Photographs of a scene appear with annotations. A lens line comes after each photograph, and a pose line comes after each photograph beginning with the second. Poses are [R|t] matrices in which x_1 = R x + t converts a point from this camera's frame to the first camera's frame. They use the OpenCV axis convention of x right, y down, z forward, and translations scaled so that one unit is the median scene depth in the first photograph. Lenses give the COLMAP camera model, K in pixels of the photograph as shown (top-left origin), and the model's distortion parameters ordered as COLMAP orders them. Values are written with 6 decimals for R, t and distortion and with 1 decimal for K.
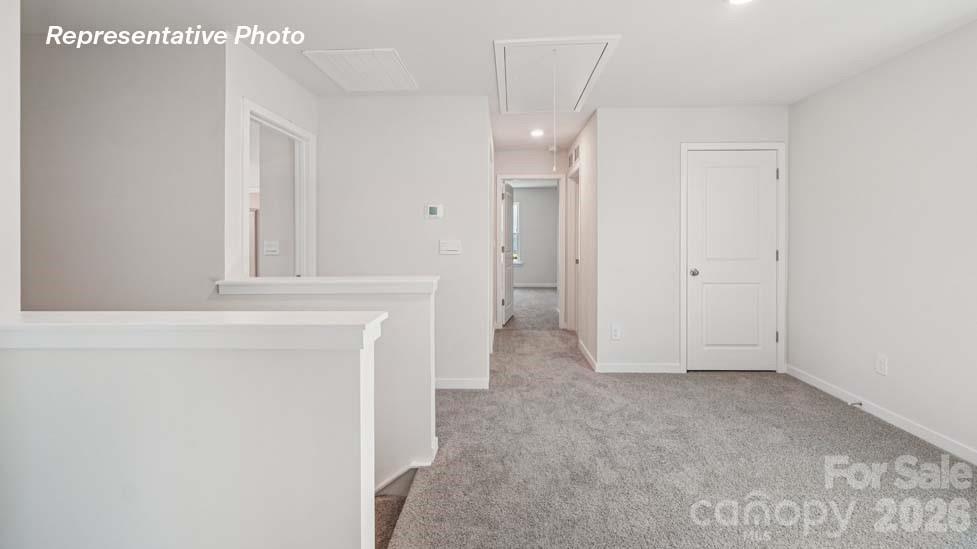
lens RADIAL K [[413.2, 0, 491.8], [0, 413.2, 243.2], [0, 0, 1]] dist [-0.002109, 0.000156]
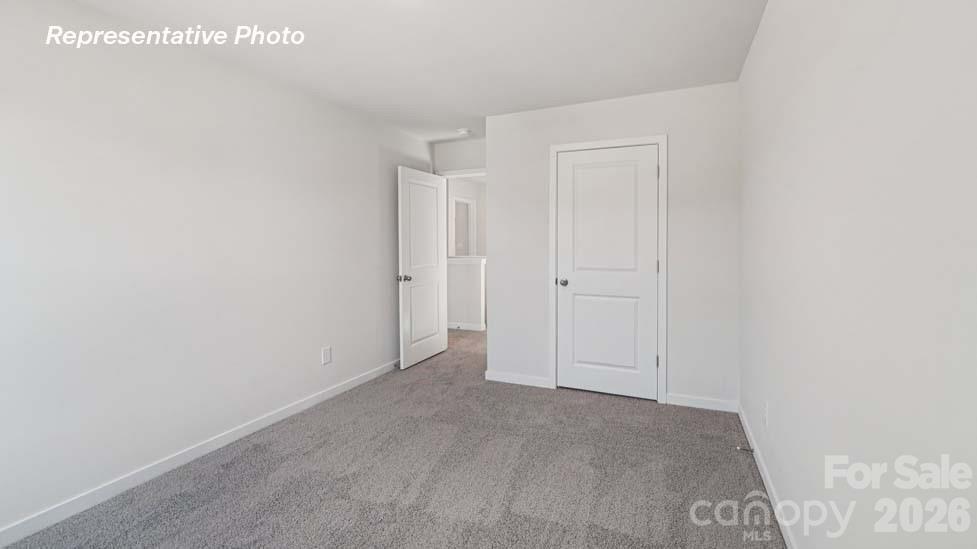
lens RADIAL K [[413.2, 0, 491.8], [0, 413.2, 243.2], [0, 0, 1]] dist [-0.002109, 0.000156]
pose [[0.929321, 0.005300, -0.369236, 0.681866], [-0.001055, 0.999931, 0.011696, -0.029088], [0.369272, -0.010480, 0.929262, 0.073618]]
